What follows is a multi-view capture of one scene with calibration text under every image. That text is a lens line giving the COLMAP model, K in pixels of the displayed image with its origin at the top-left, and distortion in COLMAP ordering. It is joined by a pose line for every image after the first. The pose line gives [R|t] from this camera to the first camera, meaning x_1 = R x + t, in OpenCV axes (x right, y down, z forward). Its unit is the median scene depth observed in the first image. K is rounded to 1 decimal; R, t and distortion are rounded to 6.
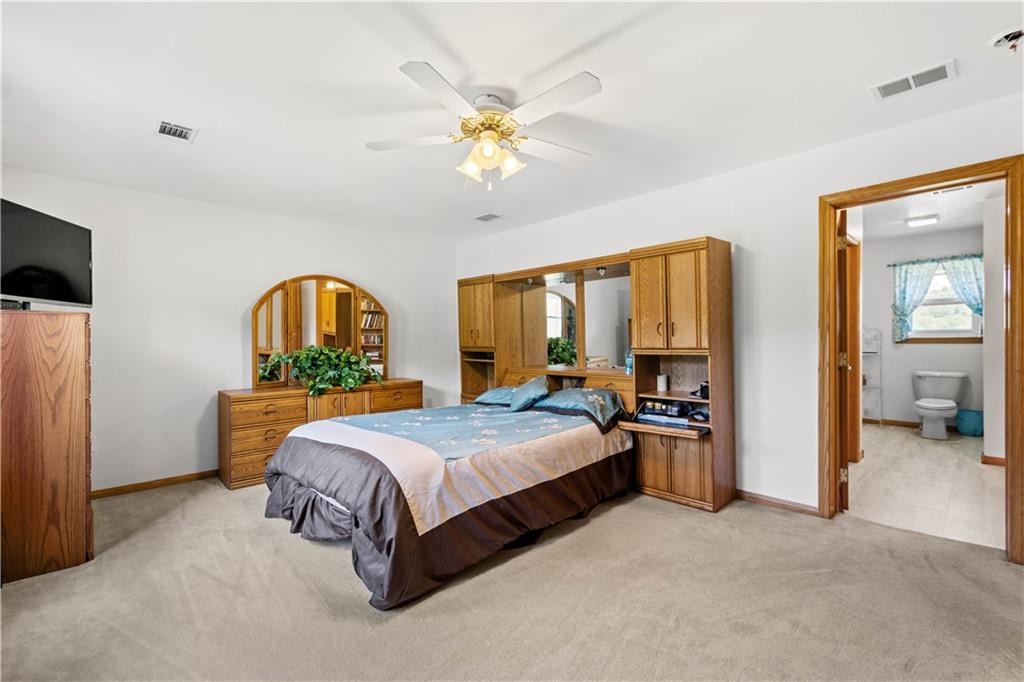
lens RADIAL K [[452.0, 0, 512.2], [0, 452.0, 338.7], [0, 0, 1]] dist [0.001491, 0.000081]
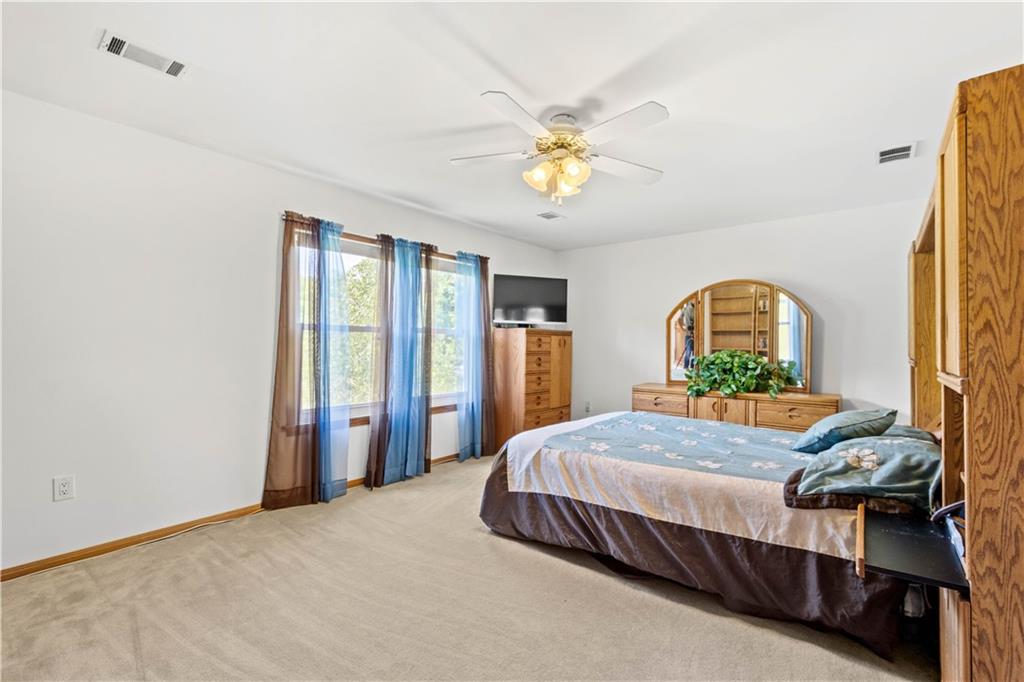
lens RADIAL K [[452.0, 0, 508.8], [0, 452.0, 340.7], [0, 0, 1]] dist [0.001491, 0.000081]
pose [[0.125411, 0.001201, -0.992104, 1.172479], [-0.004162, 0.999991, 0.000684, -0.009311], [0.992096, 0.004043, 0.125415, 0.870888]]
